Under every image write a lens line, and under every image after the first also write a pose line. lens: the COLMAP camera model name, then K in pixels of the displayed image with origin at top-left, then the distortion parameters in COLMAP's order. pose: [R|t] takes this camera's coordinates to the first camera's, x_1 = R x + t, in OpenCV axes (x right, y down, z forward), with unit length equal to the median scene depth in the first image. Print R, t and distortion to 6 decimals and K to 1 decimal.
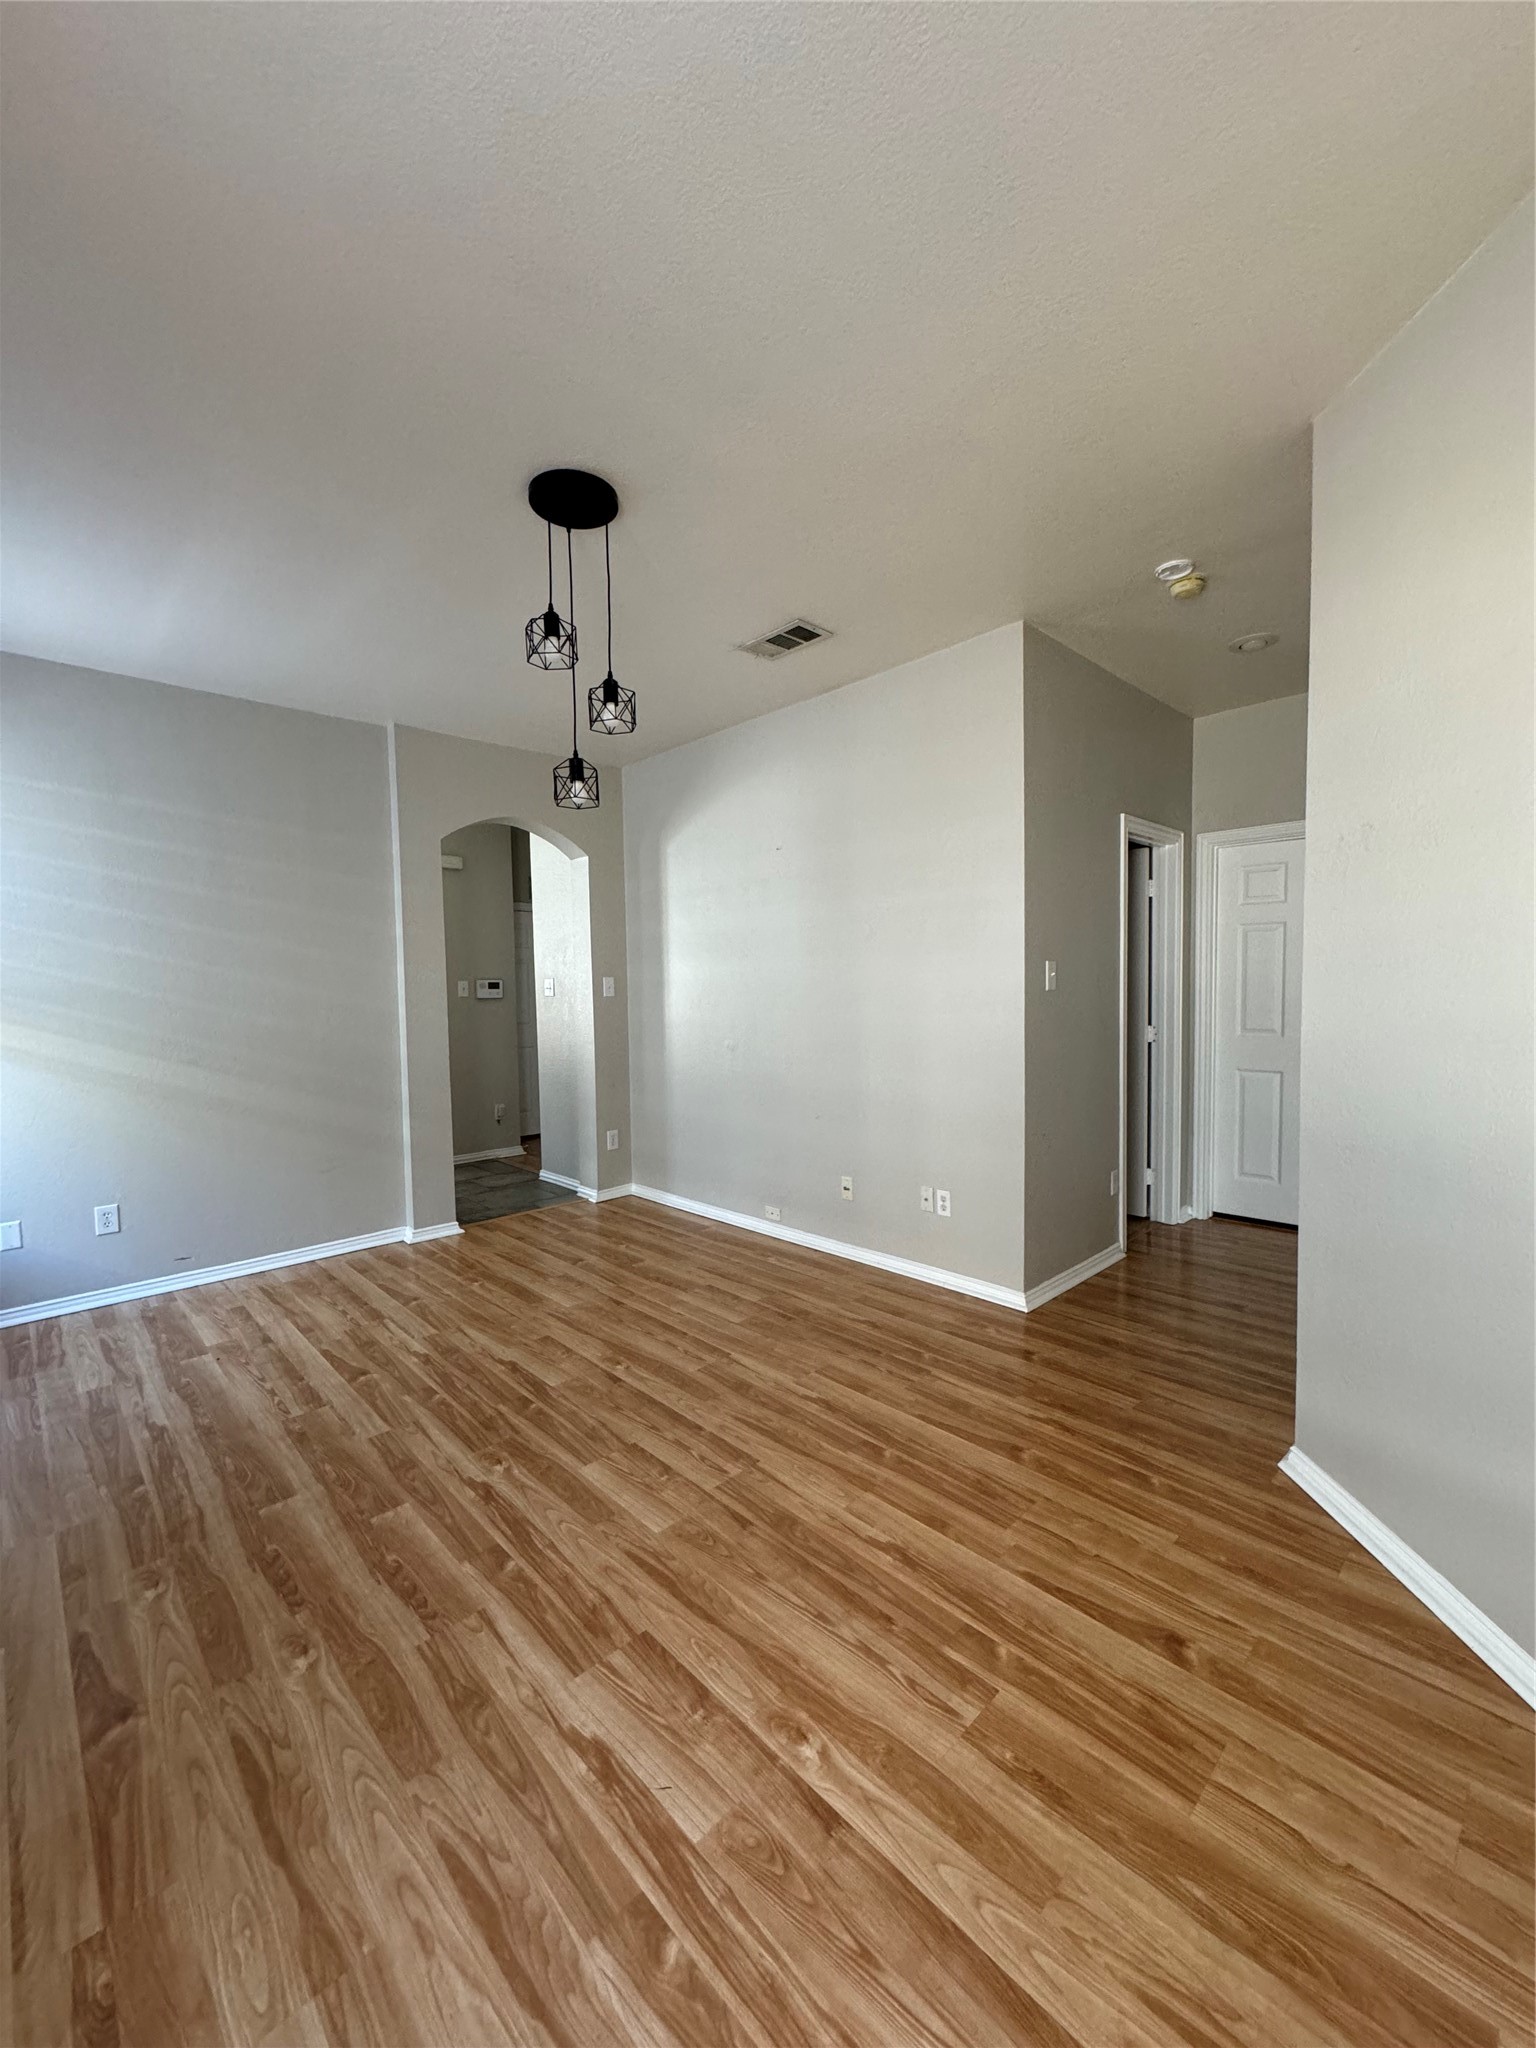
lens RADIAL K [[818.7, 0, 768.6], [0, 818.7, 1023.4], [0, 0, 1]] dist [-0.001354, -0.000113]
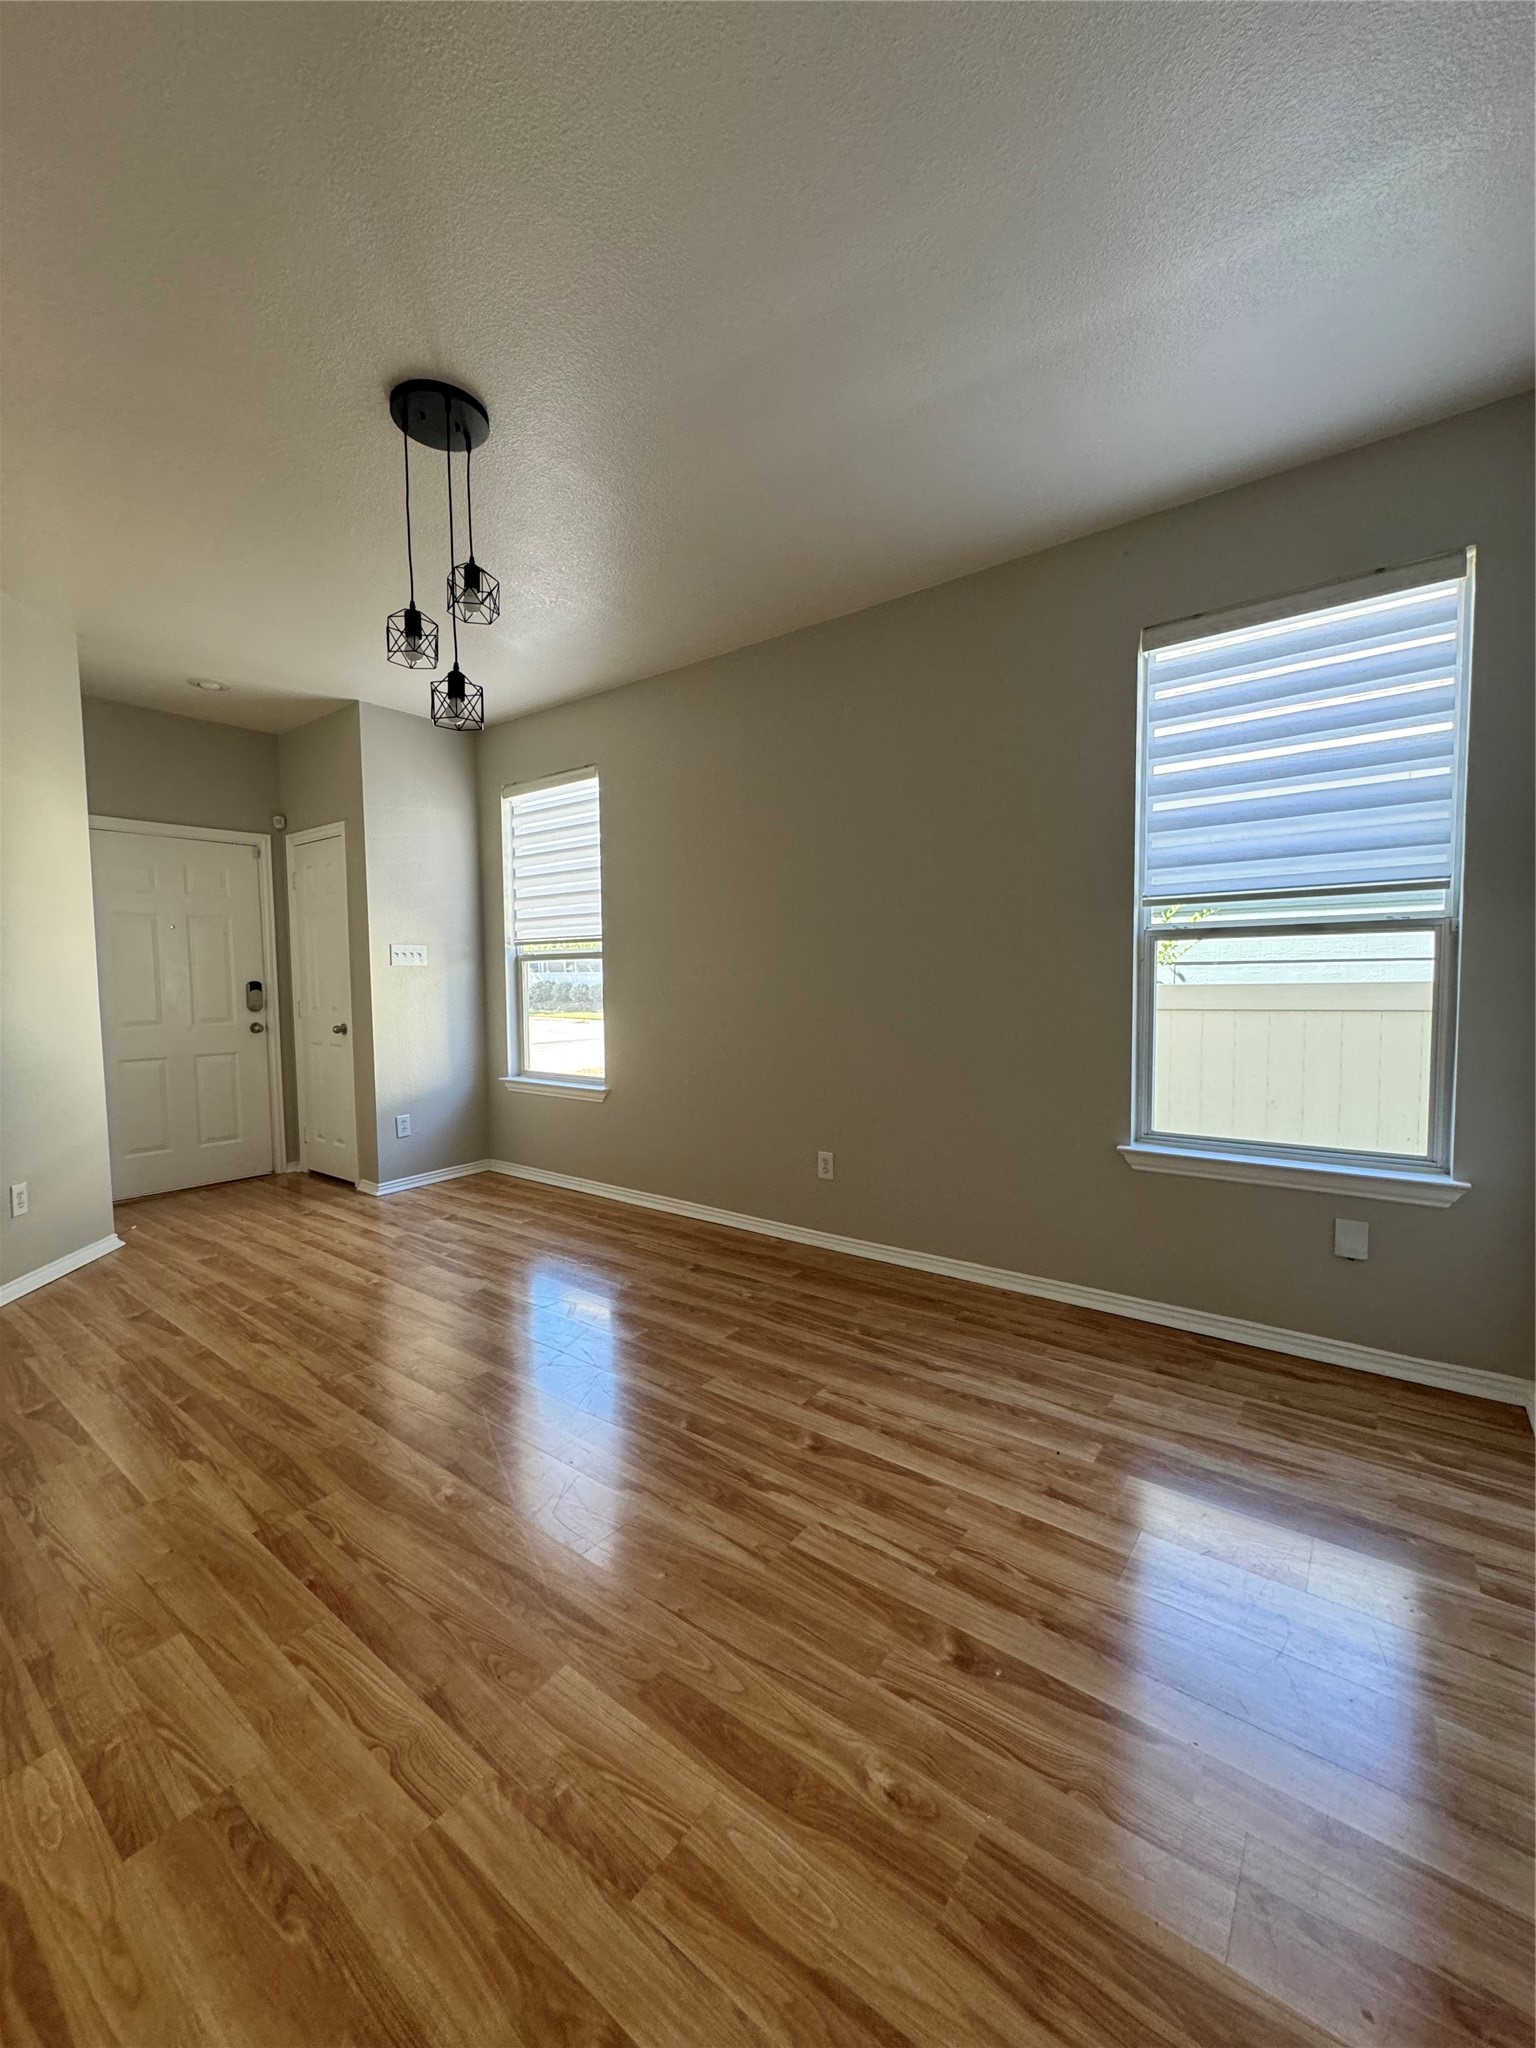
lens RADIAL K [[818.7, 0, 764.5], [0, 818.7, 1020.8], [0, 0, 1]] dist [-0.001354, -0.000113]
pose [[-0.987614, 0.035279, -0.152887, -0.371716], [0.019377, 0.994359, 0.104278, -0.030679], [0.155703, 0.100024, -0.982727, 1.767105]]
